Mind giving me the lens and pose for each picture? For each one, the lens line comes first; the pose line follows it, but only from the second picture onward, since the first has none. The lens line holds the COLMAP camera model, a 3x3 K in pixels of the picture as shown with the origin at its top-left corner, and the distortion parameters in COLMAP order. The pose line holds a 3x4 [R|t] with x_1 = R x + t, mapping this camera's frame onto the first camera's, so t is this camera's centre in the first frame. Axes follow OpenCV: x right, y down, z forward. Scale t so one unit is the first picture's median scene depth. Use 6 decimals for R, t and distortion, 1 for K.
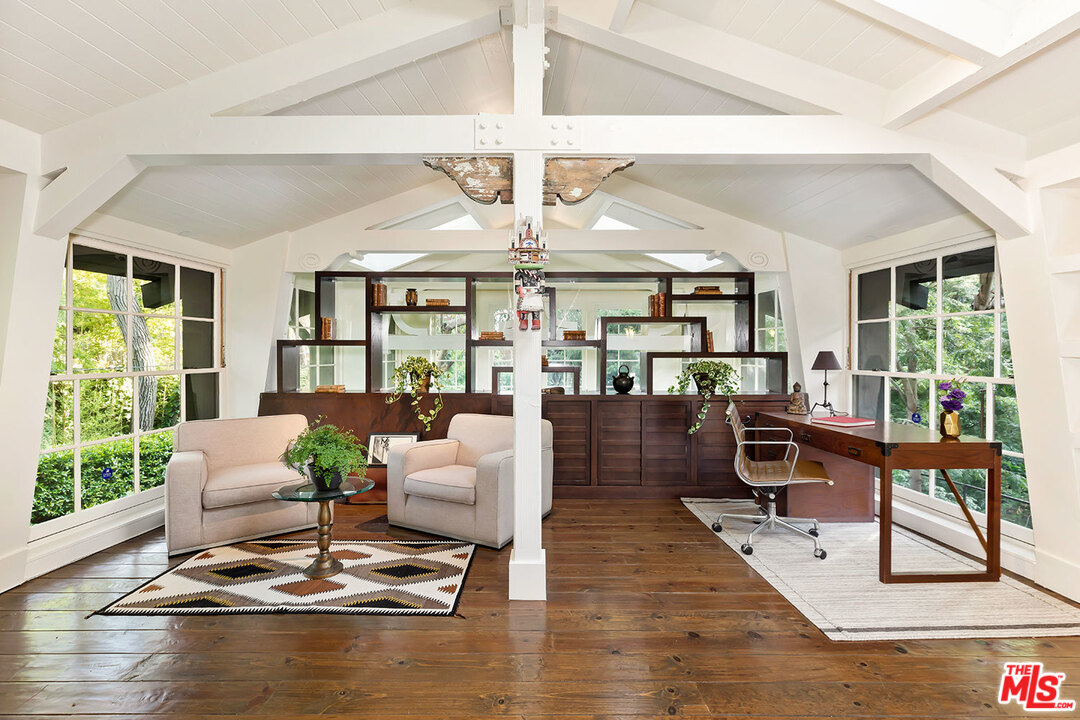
lens RADIAL K [[485.0, 0, 540.3], [0, 485.0, 356.8], [0, 0, 1]] dist [0.001794, -0.000148]
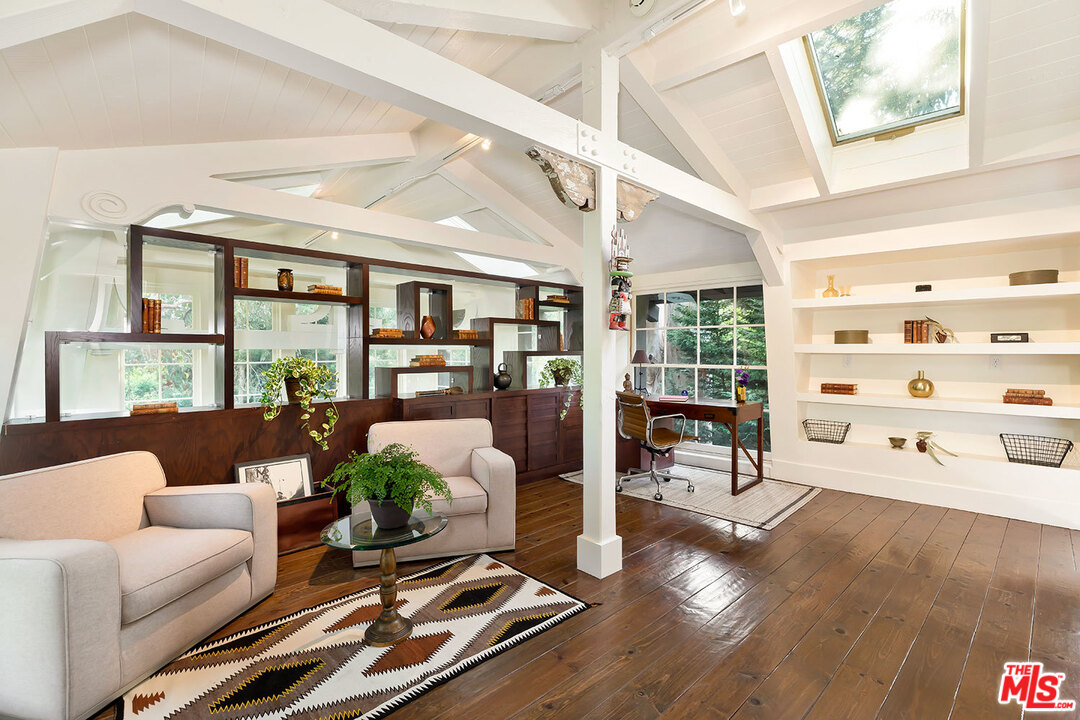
lens RADIAL K [[485.0, 0, 535.0], [0, 485.0, 359.0], [0, 0, 1]] dist [0.001794, -0.000148]
pose [[0.730714, -0.013740, 0.682545, -0.525511], [0.009288, 0.999905, 0.010185, -0.002250], [-0.682620, -0.001103, 0.730773, 0.179135]]
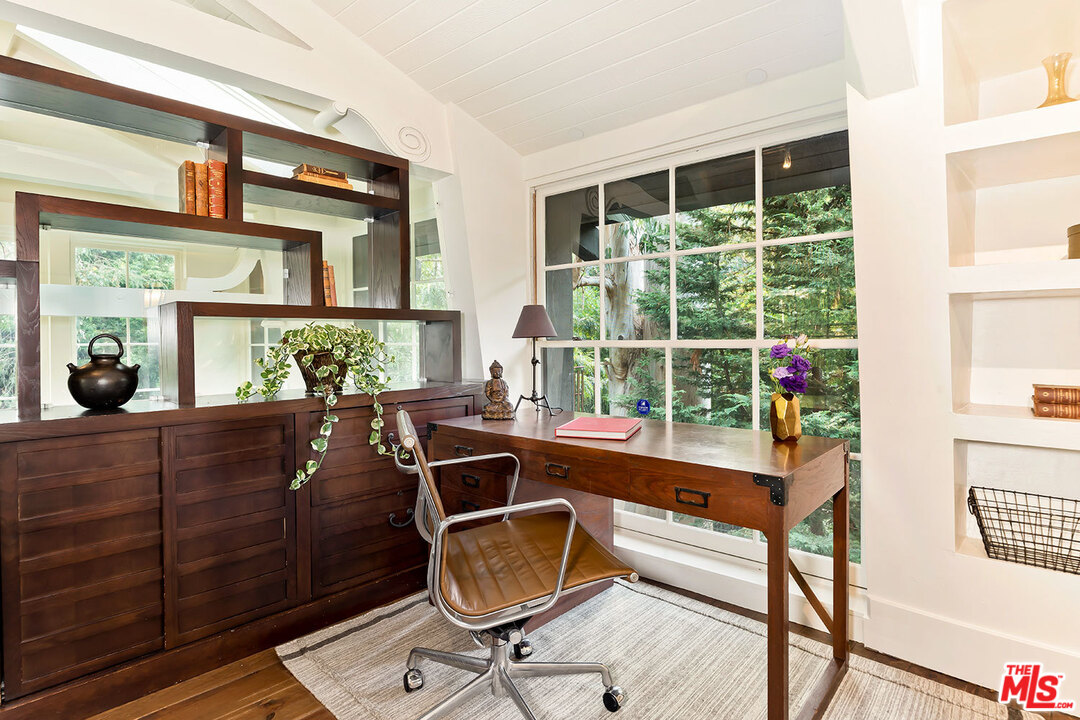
lens RADIAL K [[549.5, 0, 530.0], [0, 549.5, 341.4], [0, 0, 1]] dist [-0.000016, 0.000016]
pose [[0.708952, -0.009403, 0.705194, 0.110830], [0.015051, 0.999885, -0.001799, 0.029668], [-0.705096, 0.011889, 0.709012, 0.495331]]
